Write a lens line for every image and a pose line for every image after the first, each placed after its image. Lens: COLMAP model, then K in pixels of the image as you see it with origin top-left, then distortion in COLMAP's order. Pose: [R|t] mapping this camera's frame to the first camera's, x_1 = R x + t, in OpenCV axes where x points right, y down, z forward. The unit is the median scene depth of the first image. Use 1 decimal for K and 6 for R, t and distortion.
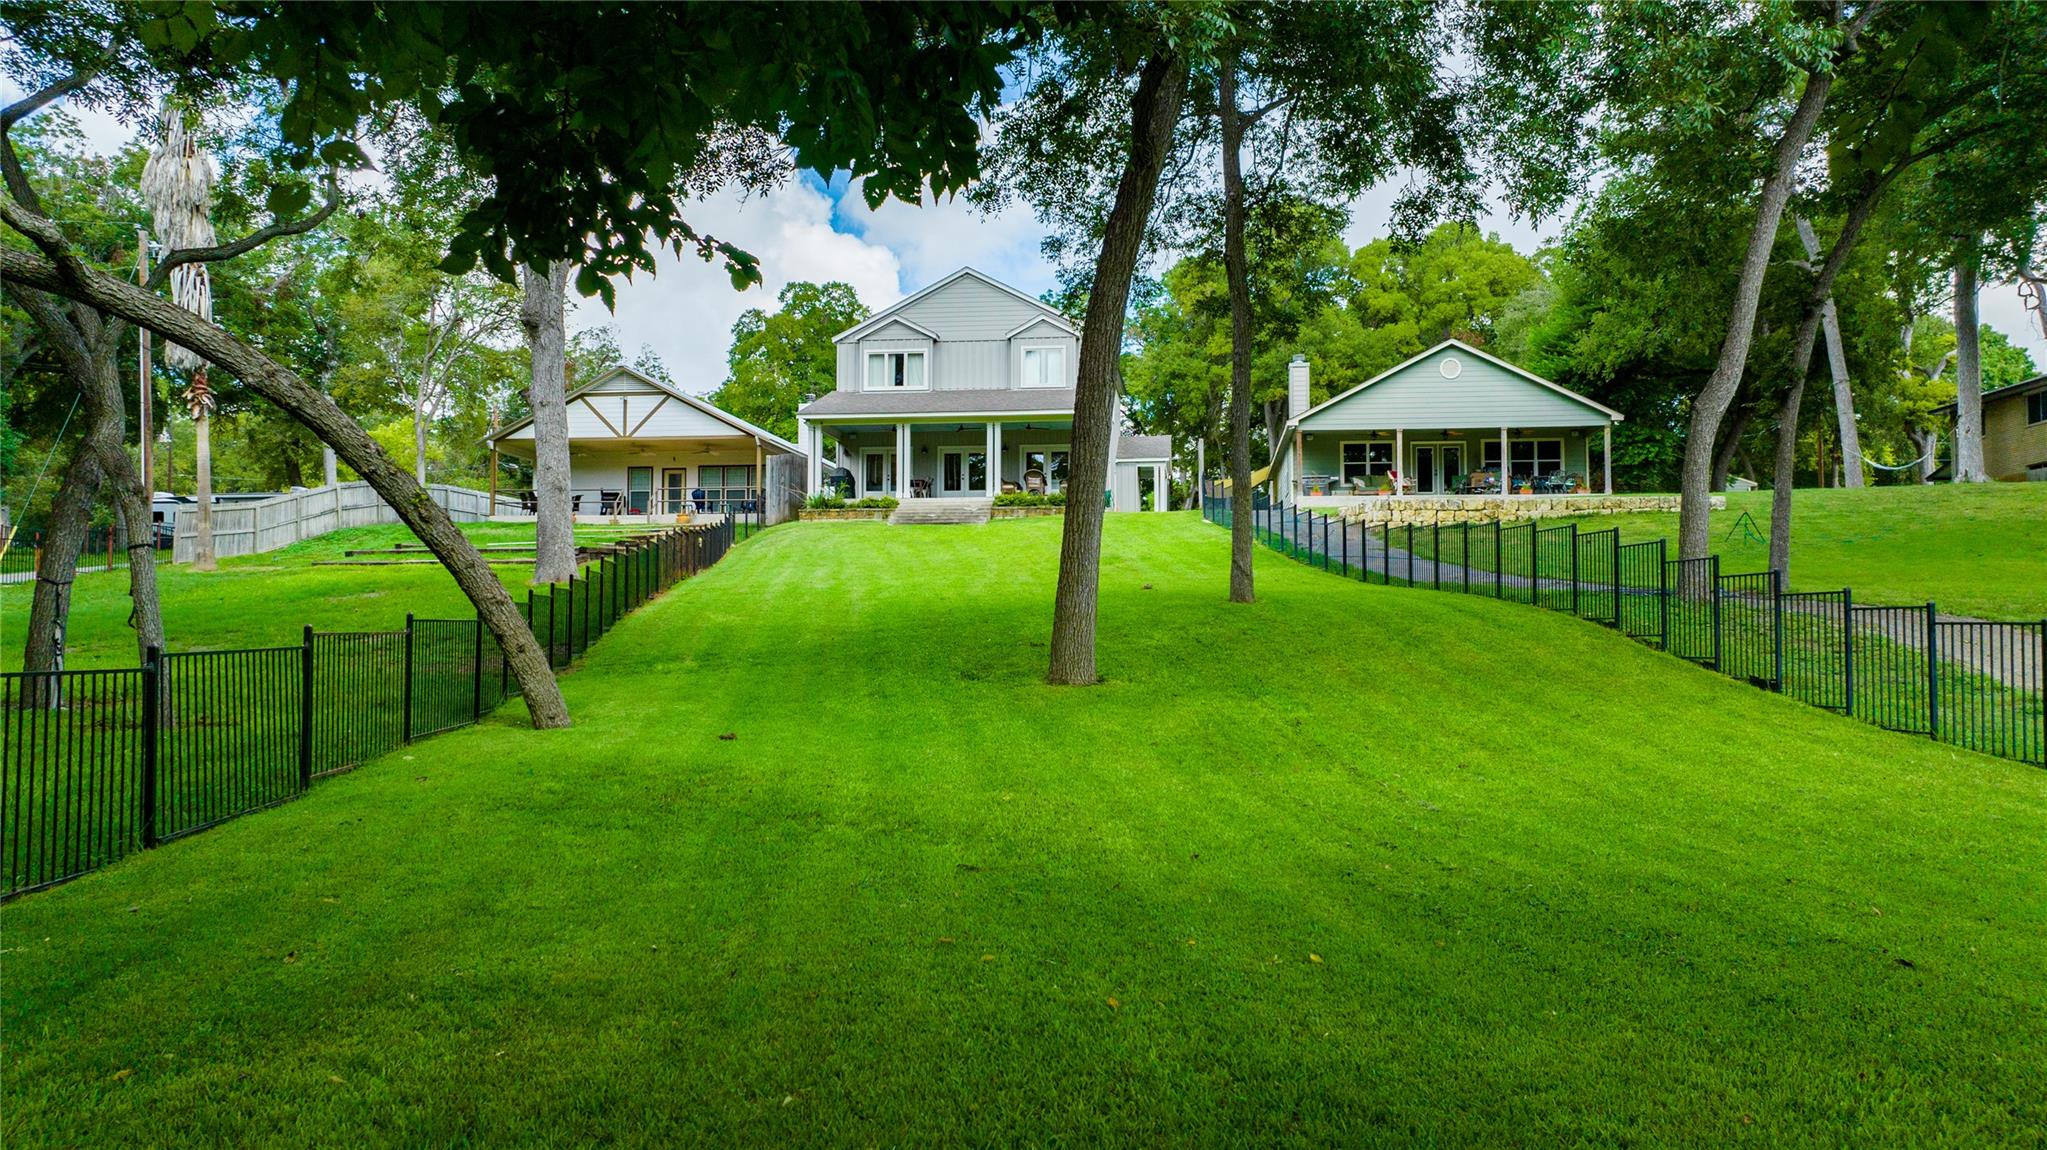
lens RADIAL K [[1441.5, 0, 1027.9], [0, 1441.5, 572.6], [0, 0, 1]] dist [-0.049849, 0.046255]
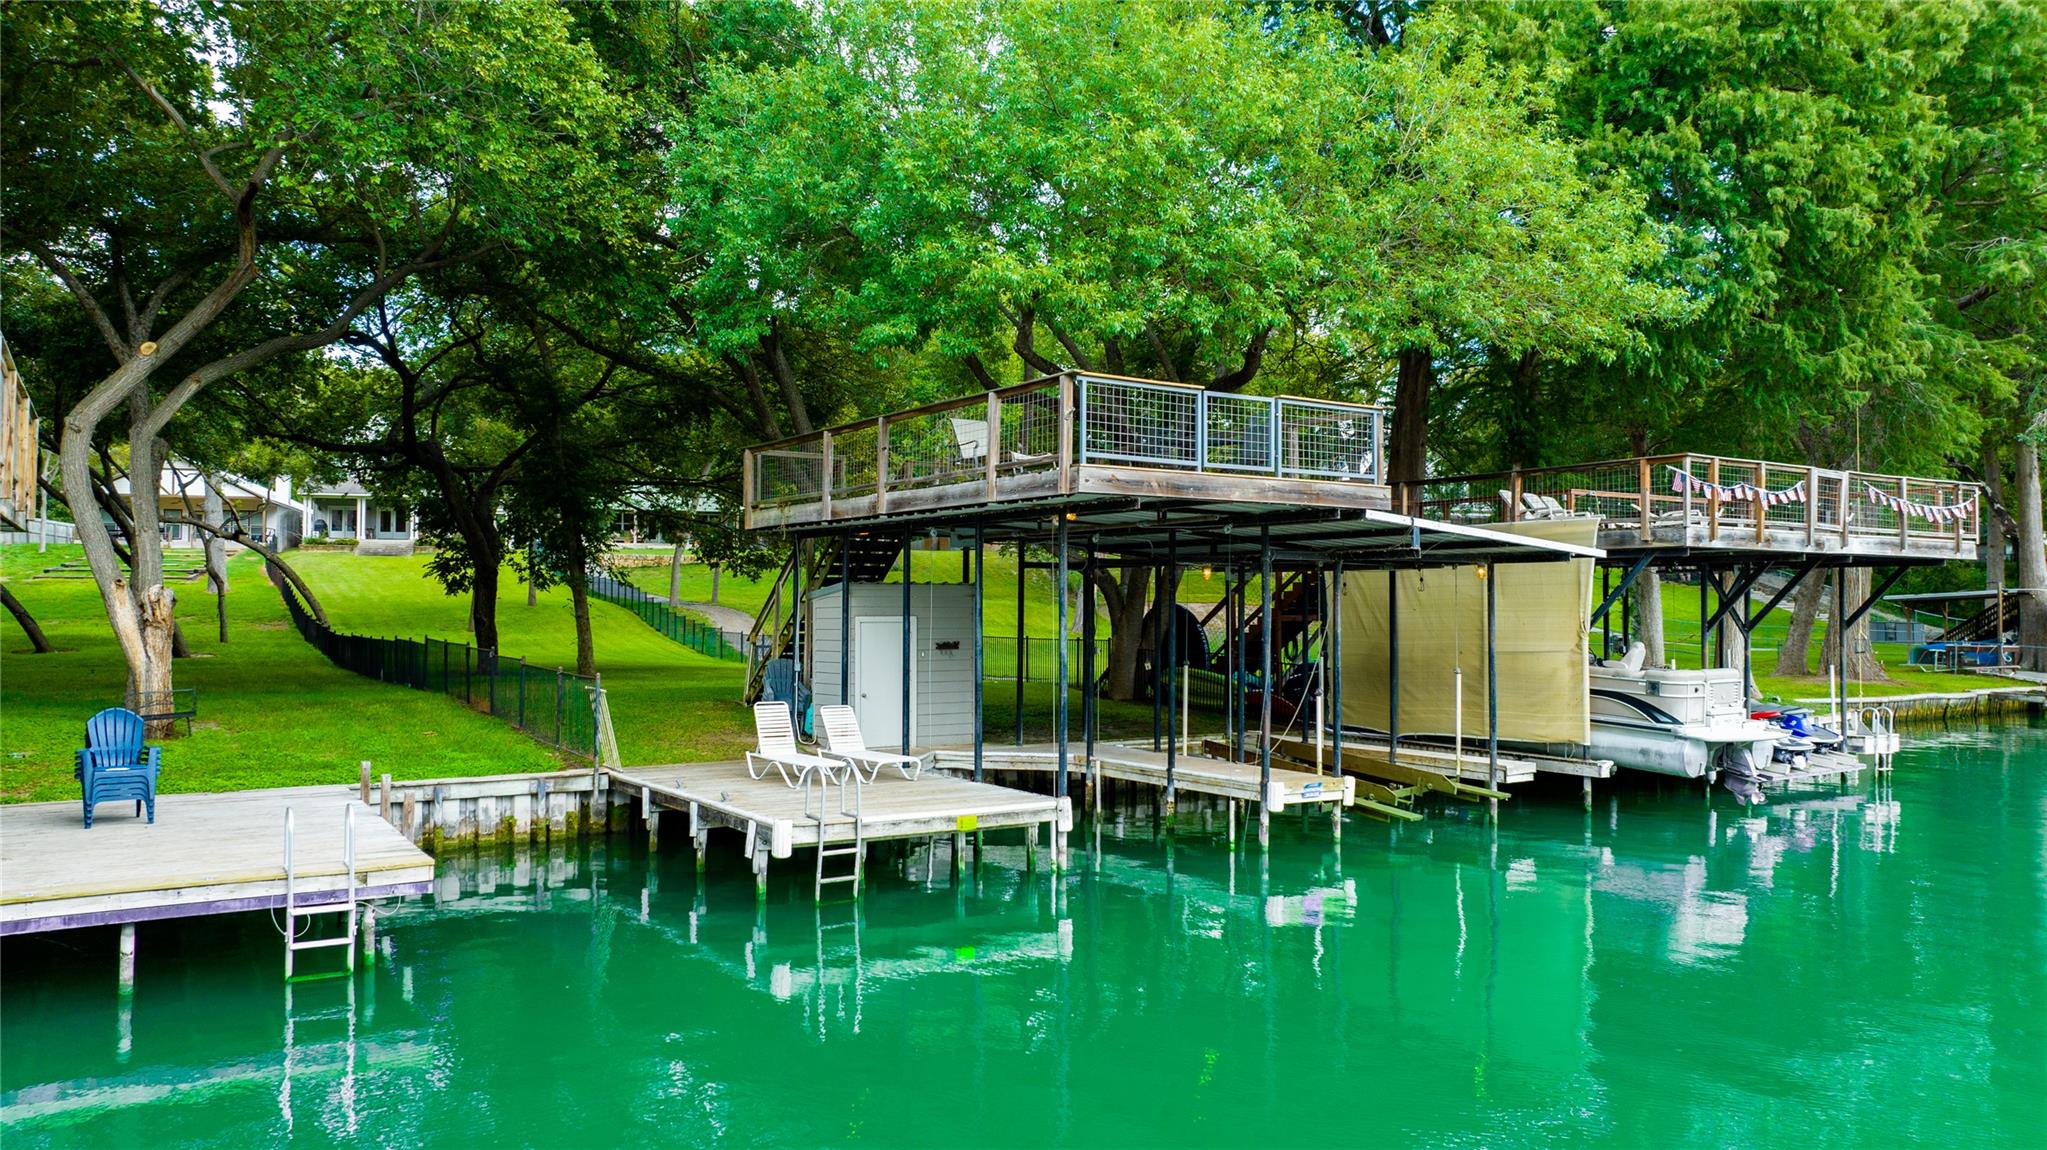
lens RADIAL K [[1441.5, 0, 1023.5], [0, 1441.5, 573.6], [0, 0, 1]] dist [-0.049849, 0.046255]
pose [[0.908350, 0.011639, 0.418049, -0.076138], [-0.021548, 0.999587, 0.018991, -0.057235], [-0.417655, -0.026259, 0.908226, -0.952191]]
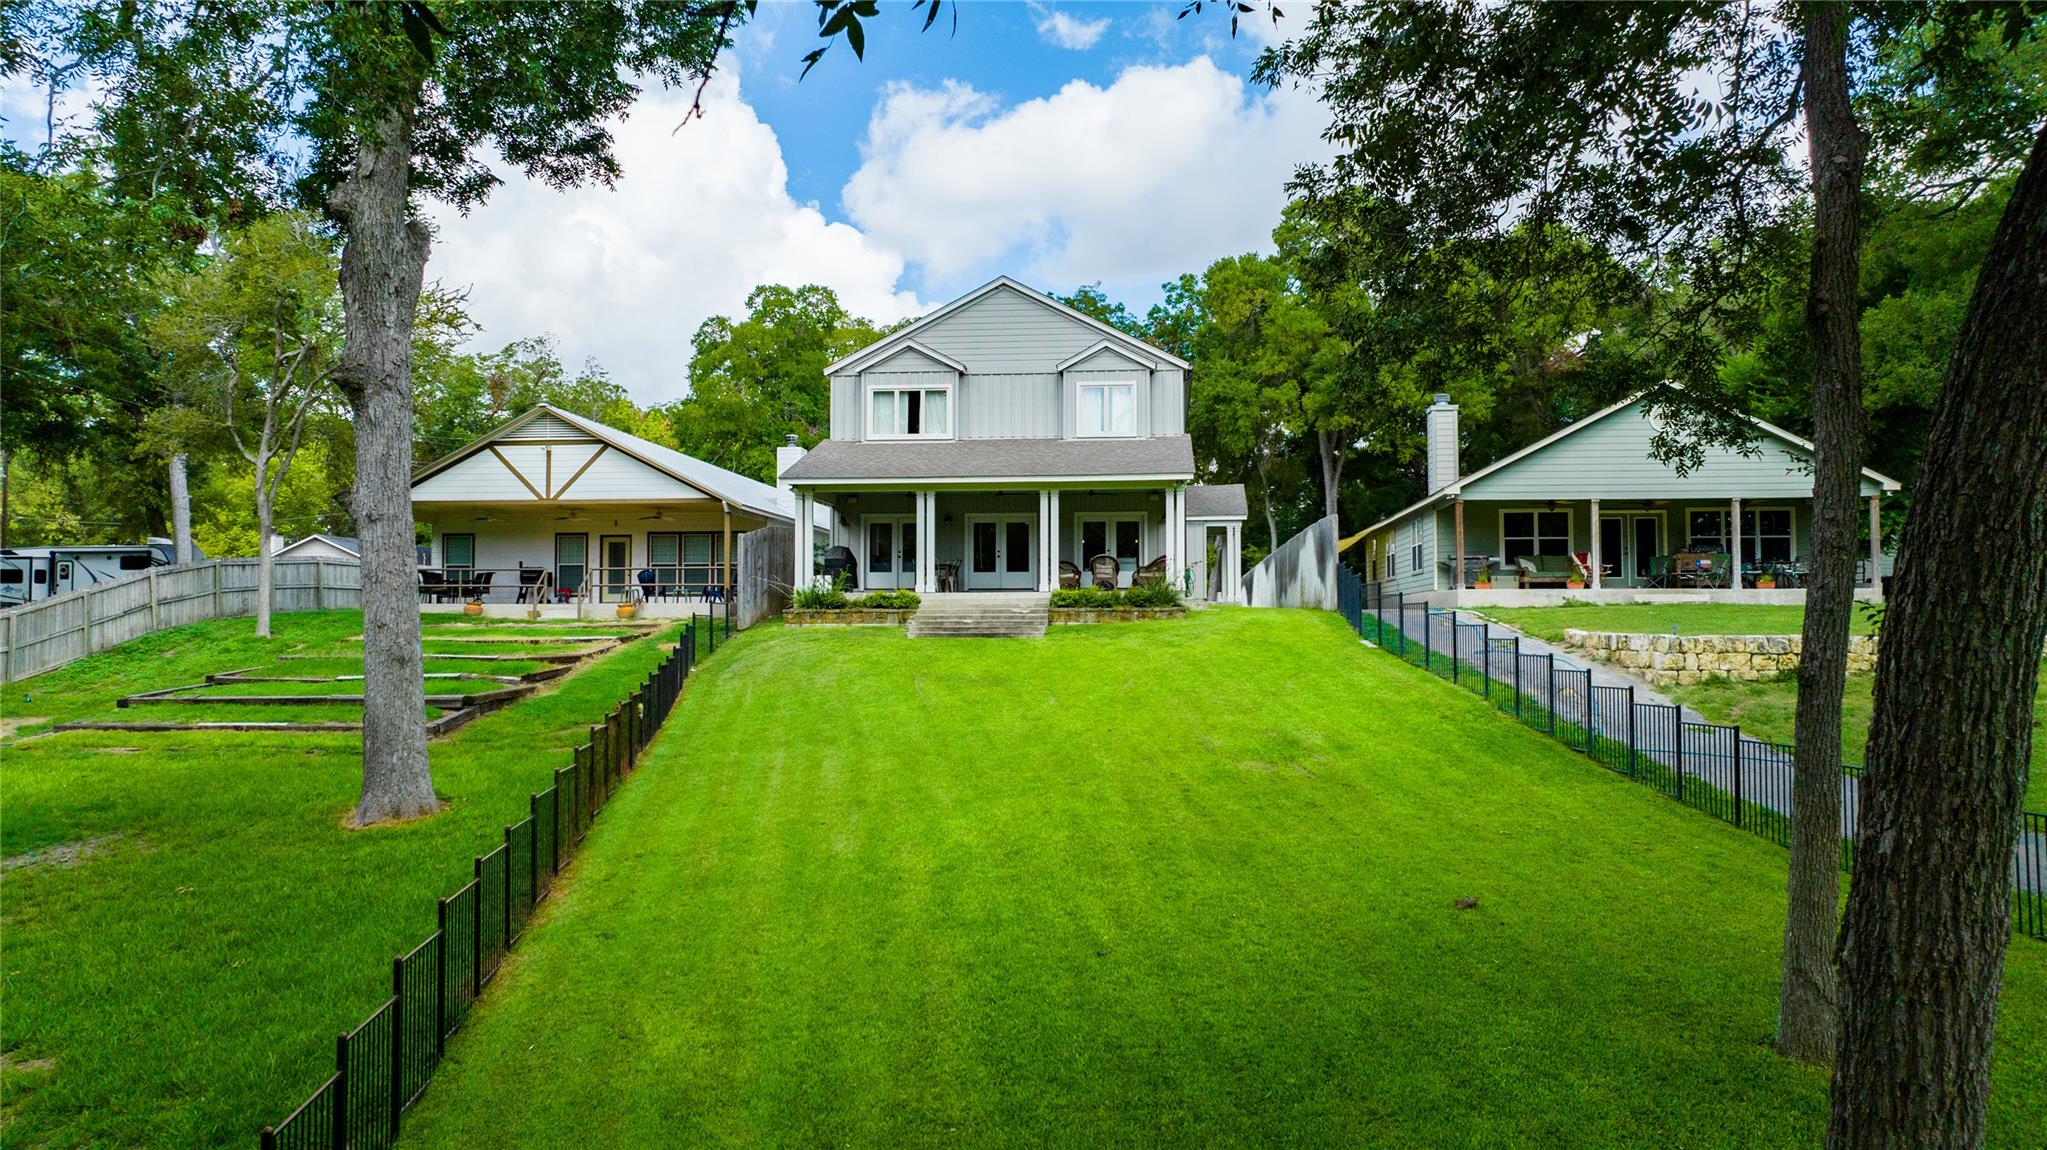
lens RADIAL K [[1441.5, 0, 1028.4], [0, 1441.5, 573.8], [0, 0, 1]] dist [-0.049849, 0.046255]
pose [[0.999657, -0.001213, 0.026163, -0.050453], [0.001088, 0.999988, 0.004824, -0.061183], [-0.026169, -0.004793, 0.999646, 0.249720]]
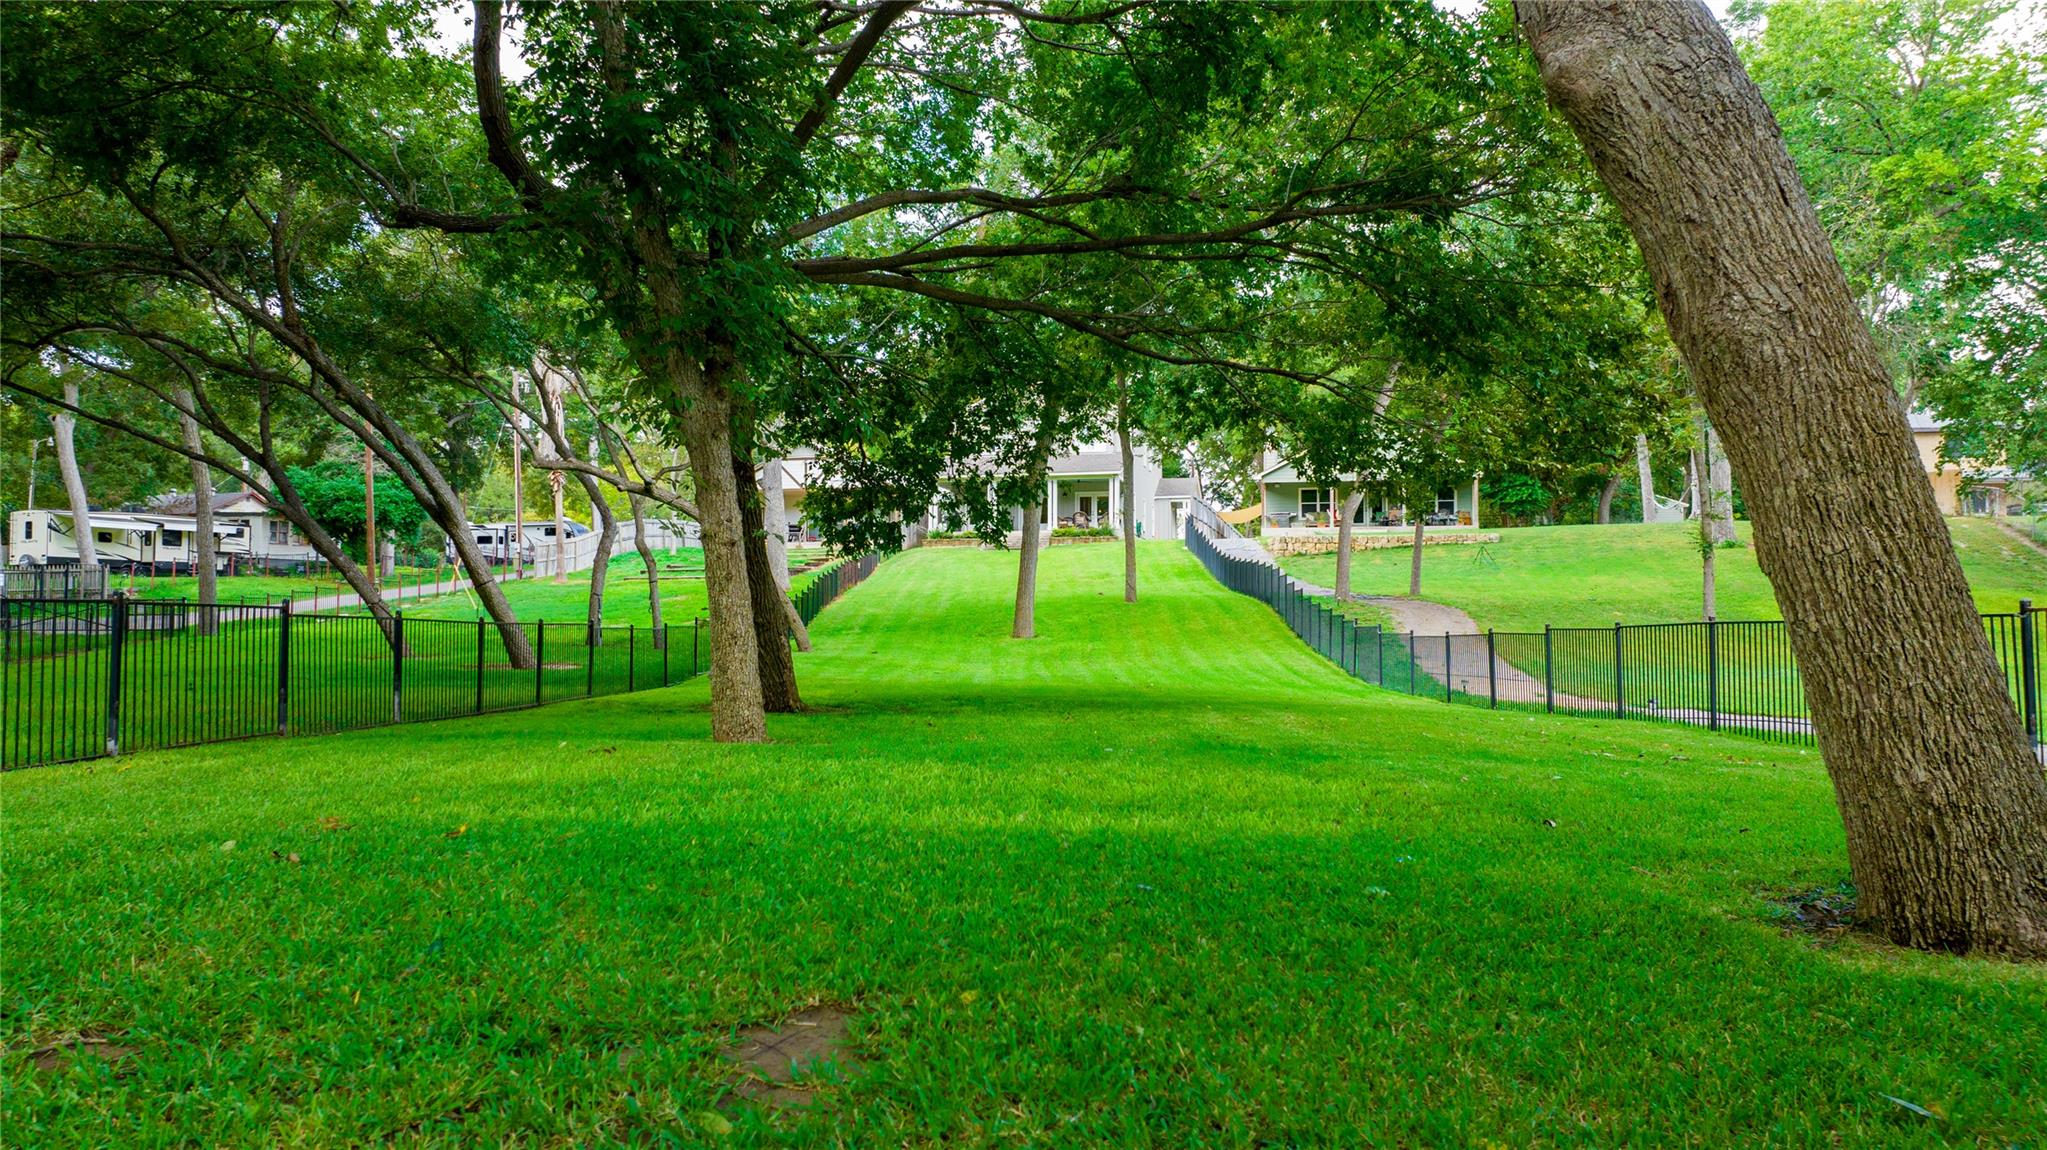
lens RADIAL K [[1441.5, 0, 1015.9], [0, 1441.5, 578.5], [0, 0, 1]] dist [-0.049849, 0.046255]
pose [[0.993888, -0.002800, -0.110355, 0.095778], [0.003407, 0.999980, 0.005310, -0.010082], [0.110338, -0.005654, 0.993878, -0.445874]]
